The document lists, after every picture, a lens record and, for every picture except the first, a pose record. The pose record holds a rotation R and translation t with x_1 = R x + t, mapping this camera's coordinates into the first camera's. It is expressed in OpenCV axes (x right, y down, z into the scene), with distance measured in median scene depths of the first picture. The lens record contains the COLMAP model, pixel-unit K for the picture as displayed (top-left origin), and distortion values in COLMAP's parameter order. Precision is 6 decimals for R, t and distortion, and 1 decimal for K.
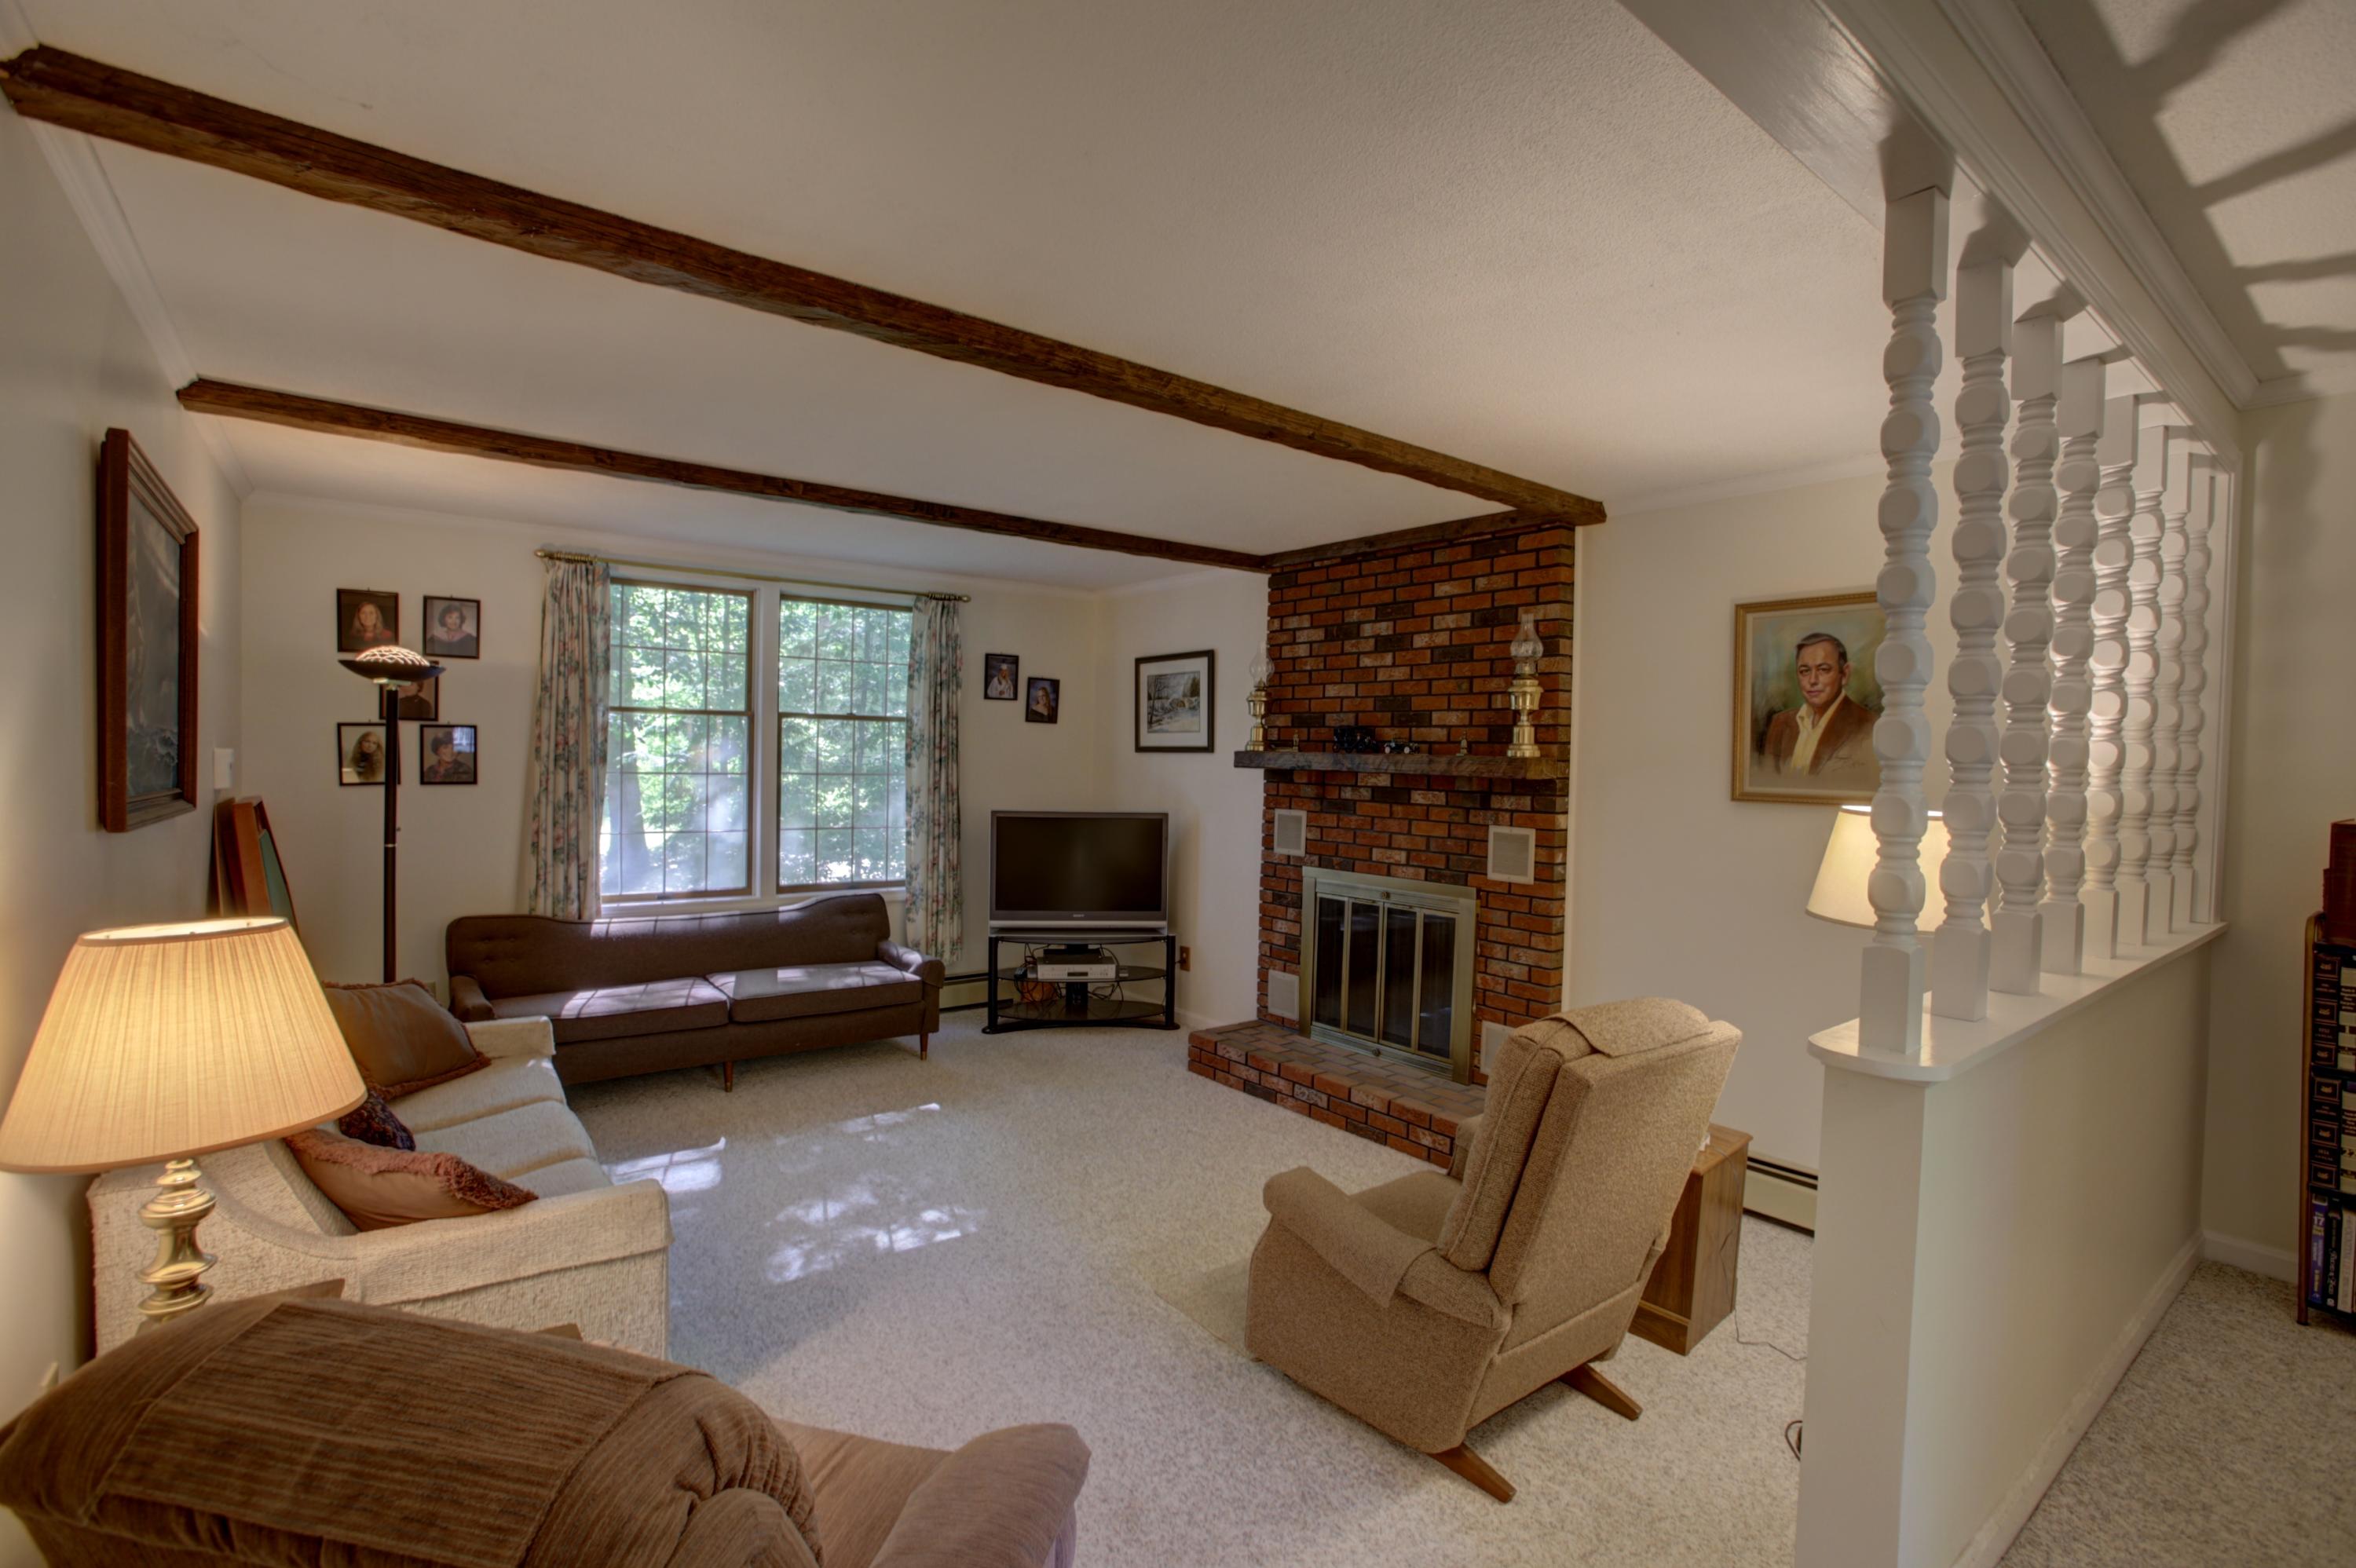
lens RADIAL K [[1103.0, 0, 1190.8], [0, 1103.0, 786.4], [0, 0, 1]] dist [-0.000987, 0.000288]
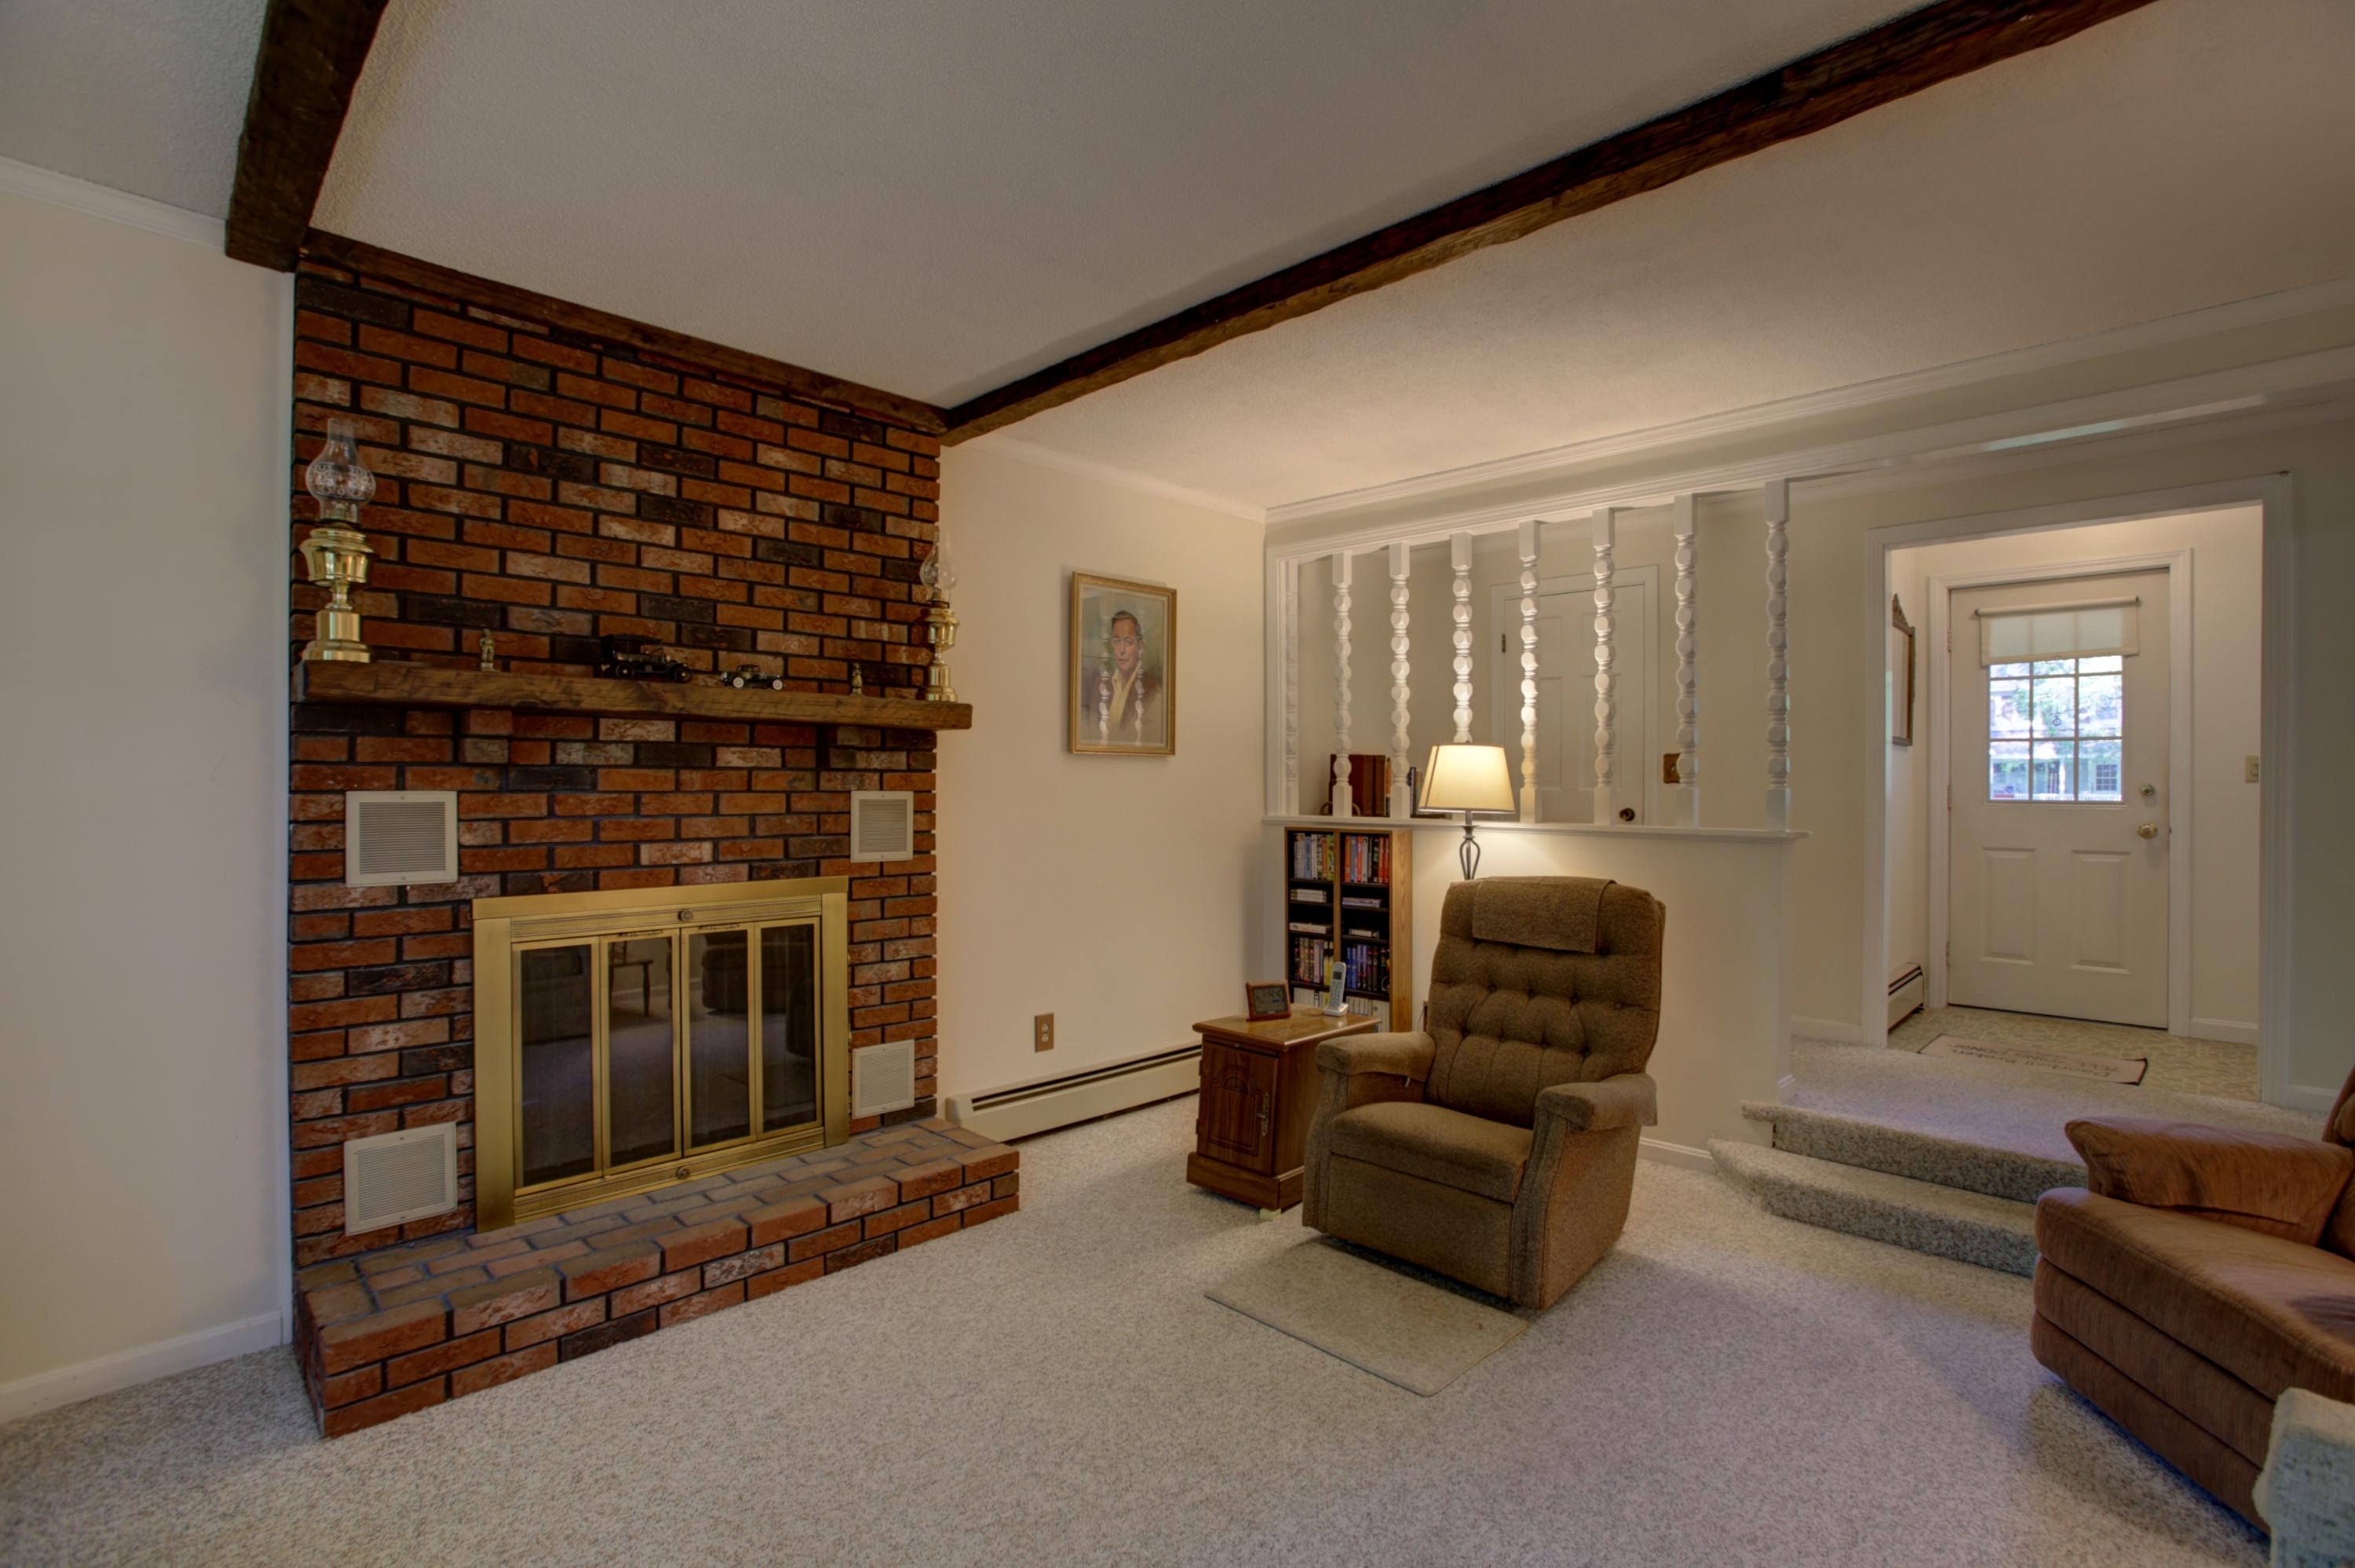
lens RADIAL K [[1102.5, 0, 1190.2], [0, 1102.5, 780.6], [0, 0, 1]] dist [-0.000987, 0.000288]
pose [[-0.099567, -0.016149, 0.994900, -0.478477], [0.026578, 0.999468, 0.018883, 0.018633], [-0.994676, 0.028322, -0.099085, 0.792612]]
